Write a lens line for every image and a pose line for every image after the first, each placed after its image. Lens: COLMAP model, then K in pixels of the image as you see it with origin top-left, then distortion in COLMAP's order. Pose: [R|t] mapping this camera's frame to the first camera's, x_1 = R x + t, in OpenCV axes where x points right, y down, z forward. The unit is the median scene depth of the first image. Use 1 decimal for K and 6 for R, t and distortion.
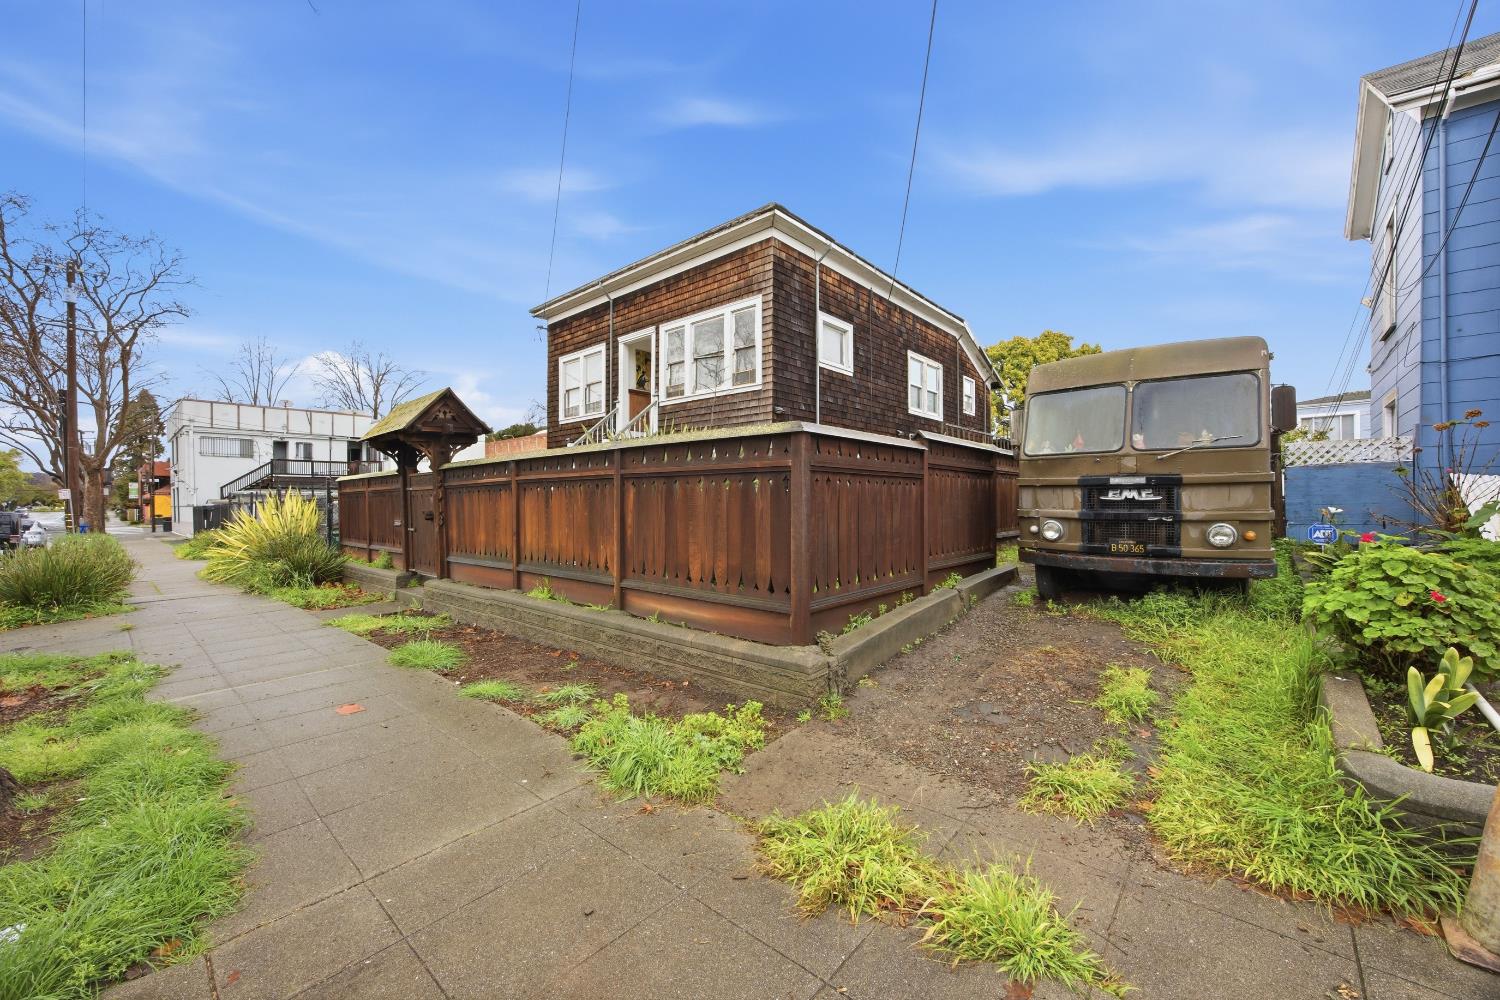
lens RADIAL K [[581.9, 0, 750.6], [0, 581.9, 499.4], [0, 0, 1]] dist [-0.012263, 0.000118]
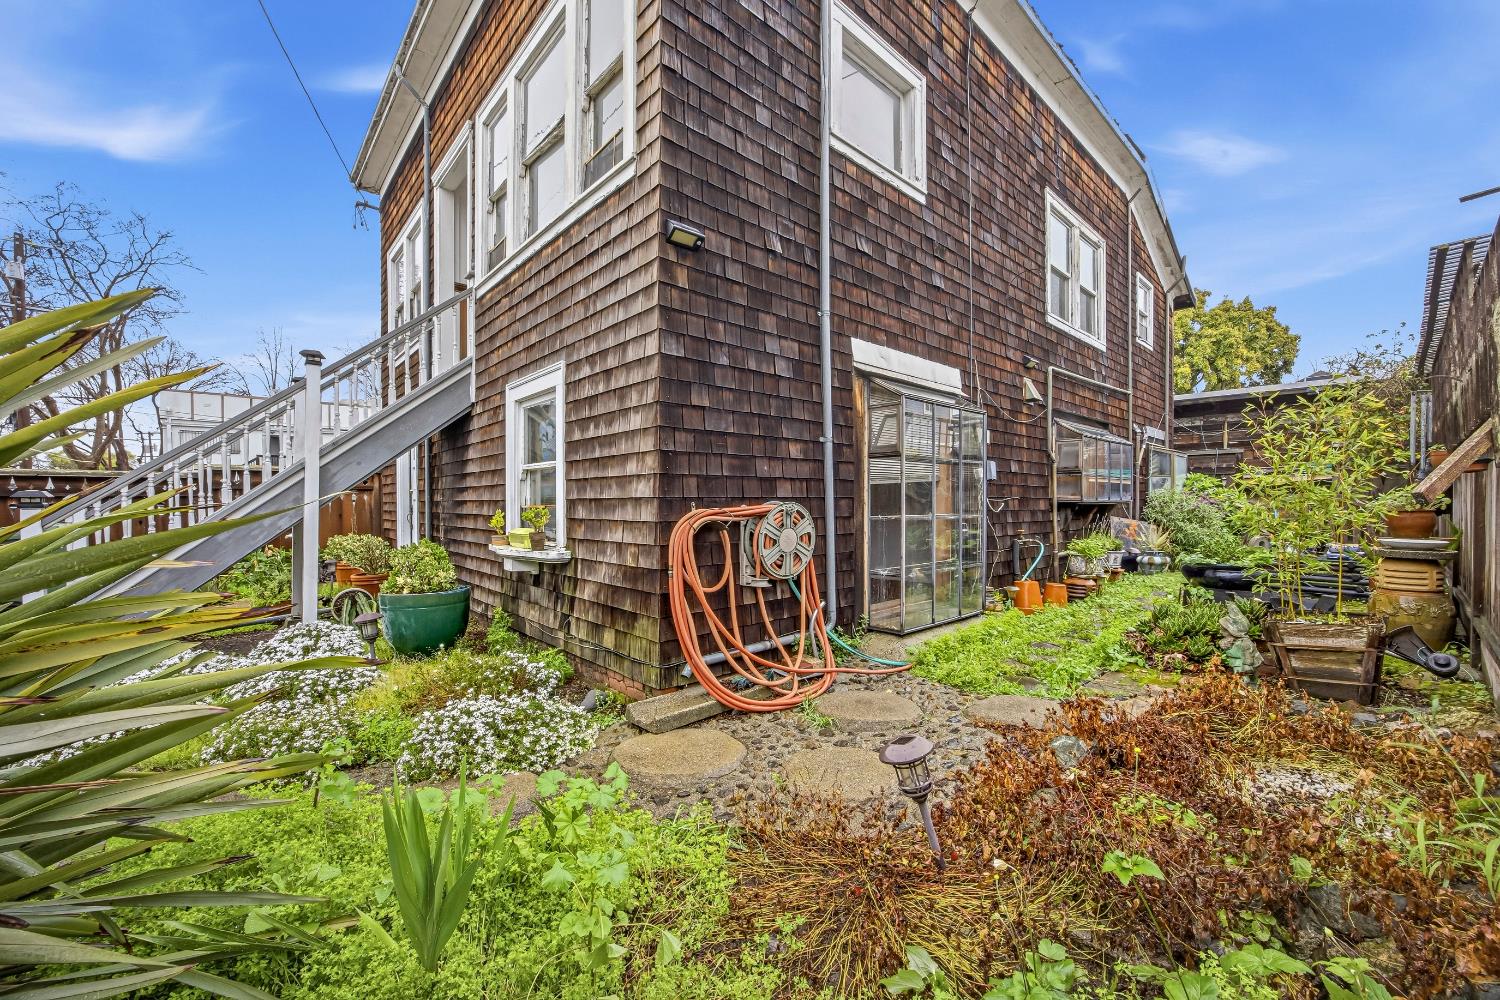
lens RADIAL K [[581.9, 0, 746.3], [0, 581.9, 505.1], [0, 0, 1]] dist [-0.012263, 0.000118]
pose [[0.993207, 0.003286, -0.116312, 0.100456], [-0.001635, 0.999897, 0.014284, -0.010317], [0.116347, -0.013996, 0.993110, 0.587577]]
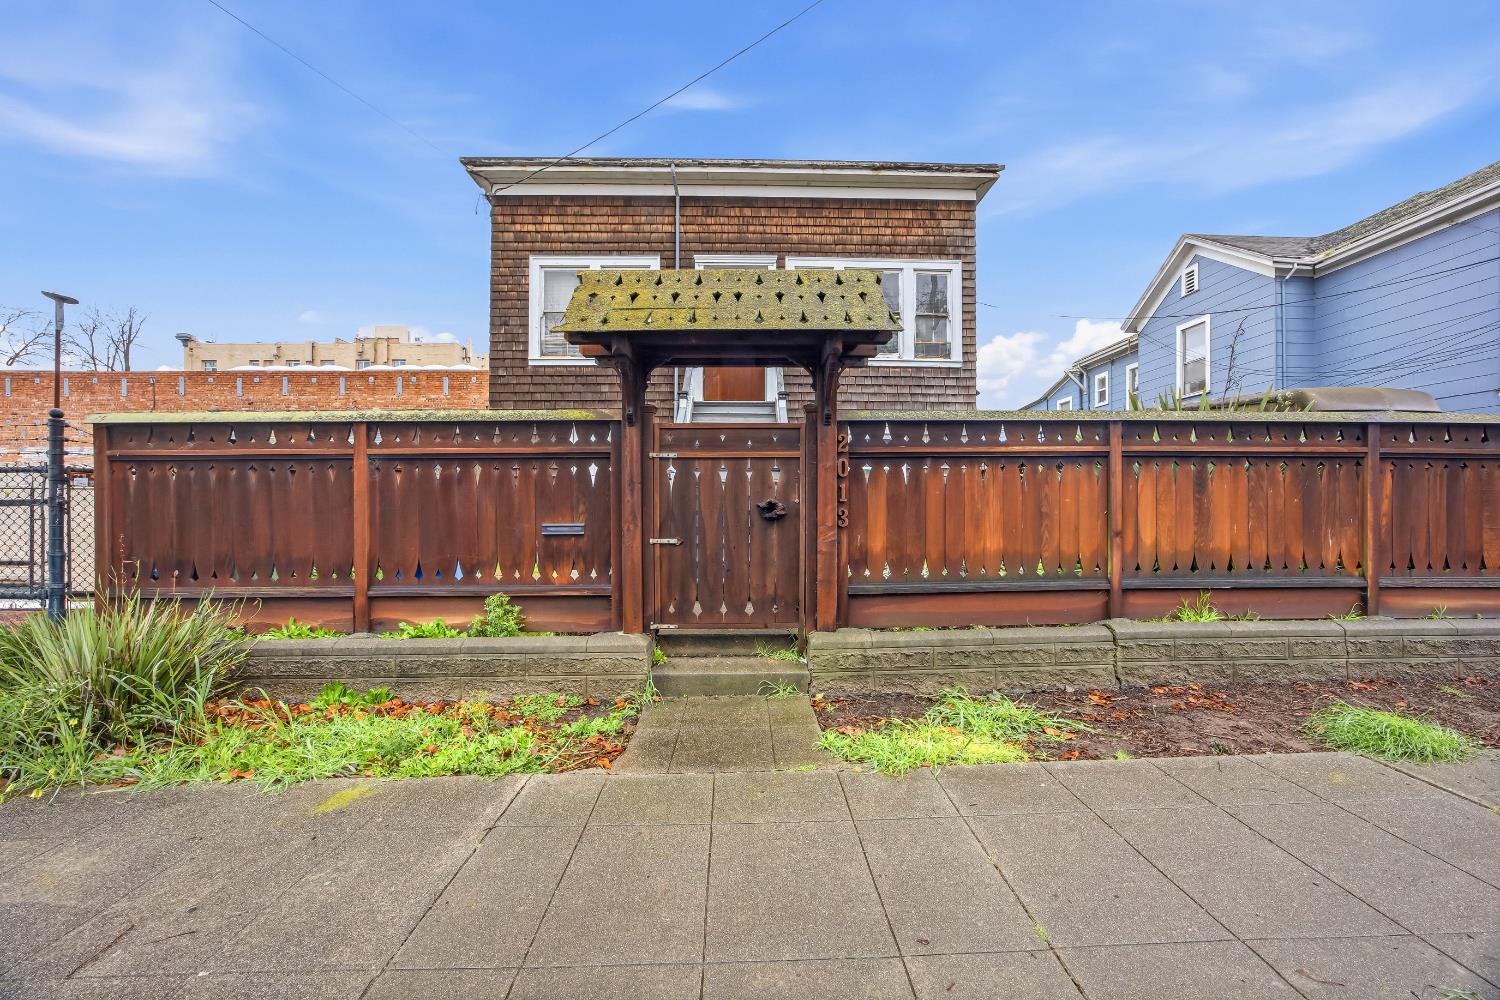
lens RADIAL K [[581.9, 0, 753.0], [0, 581.9, 504.0], [0, 0, 1]] dist [-0.012263, 0.000118]
pose [[0.731733, 0.002831, 0.681586, -0.697222], [-0.004255, 0.999991, 0.000414, 0.016554], [-0.681578, -0.003203, 0.731738, 0.485931]]
